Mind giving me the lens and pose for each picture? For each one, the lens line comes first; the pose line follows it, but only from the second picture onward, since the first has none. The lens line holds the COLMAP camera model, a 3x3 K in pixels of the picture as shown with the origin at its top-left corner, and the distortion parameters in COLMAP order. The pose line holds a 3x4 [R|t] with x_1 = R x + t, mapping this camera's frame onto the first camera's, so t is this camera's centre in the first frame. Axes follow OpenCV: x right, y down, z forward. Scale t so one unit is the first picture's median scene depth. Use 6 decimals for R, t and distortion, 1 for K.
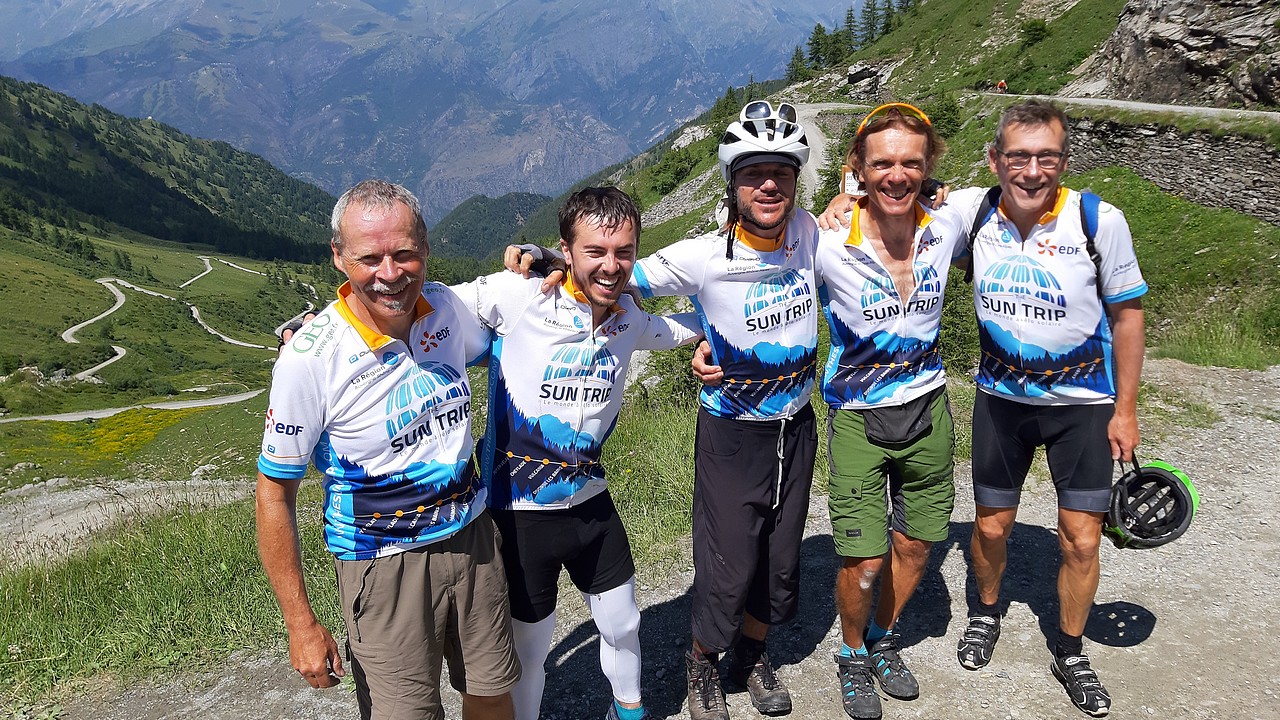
lens RADIAL K [[984.8, 0, 644.7], [0, 984.8, 354.0], [0, 0, 1]] dist [0.051106, -0.109155]
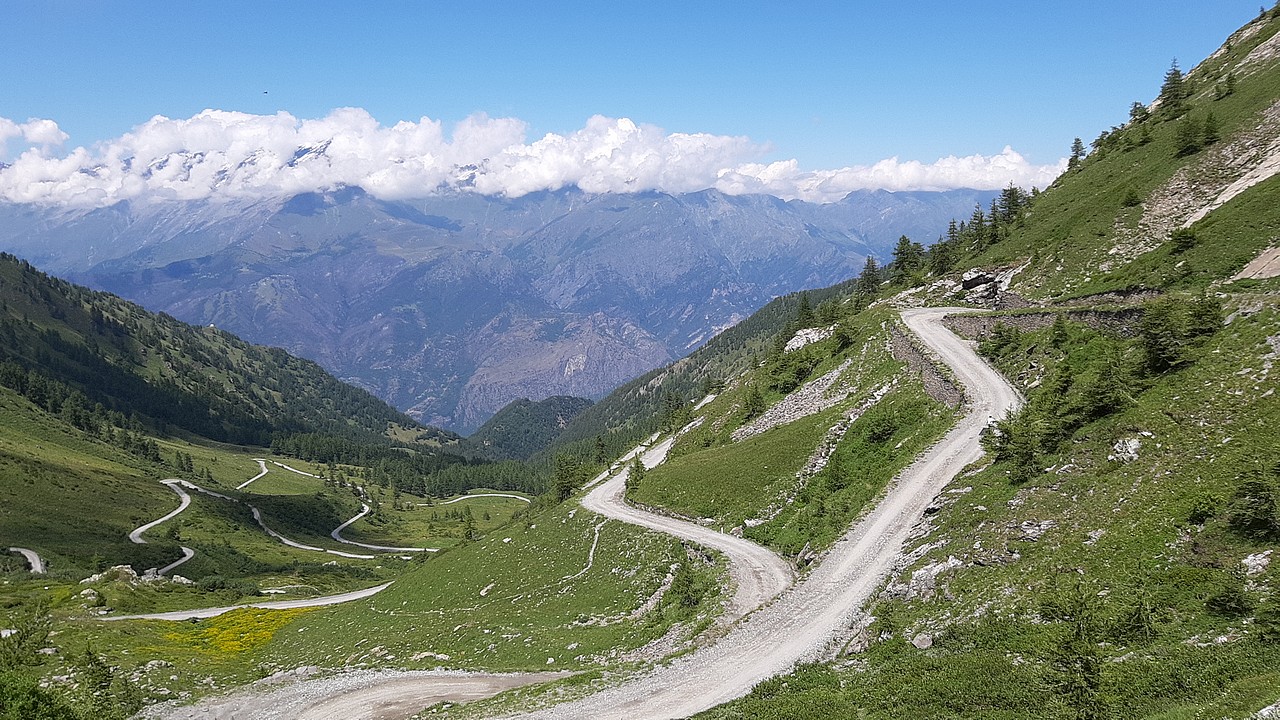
lens RADIAL K [[984.8, 0, 653.6], [0, 984.8, 352.0], [0, 0, 1]] dist [0.051106, -0.109155]
pose [[0.999519, 0.000105, -0.031024, -0.101605], [-0.006489, 0.978584, -0.205746, 0.008024], [0.030338, 0.205848, 0.978114, -0.013159]]
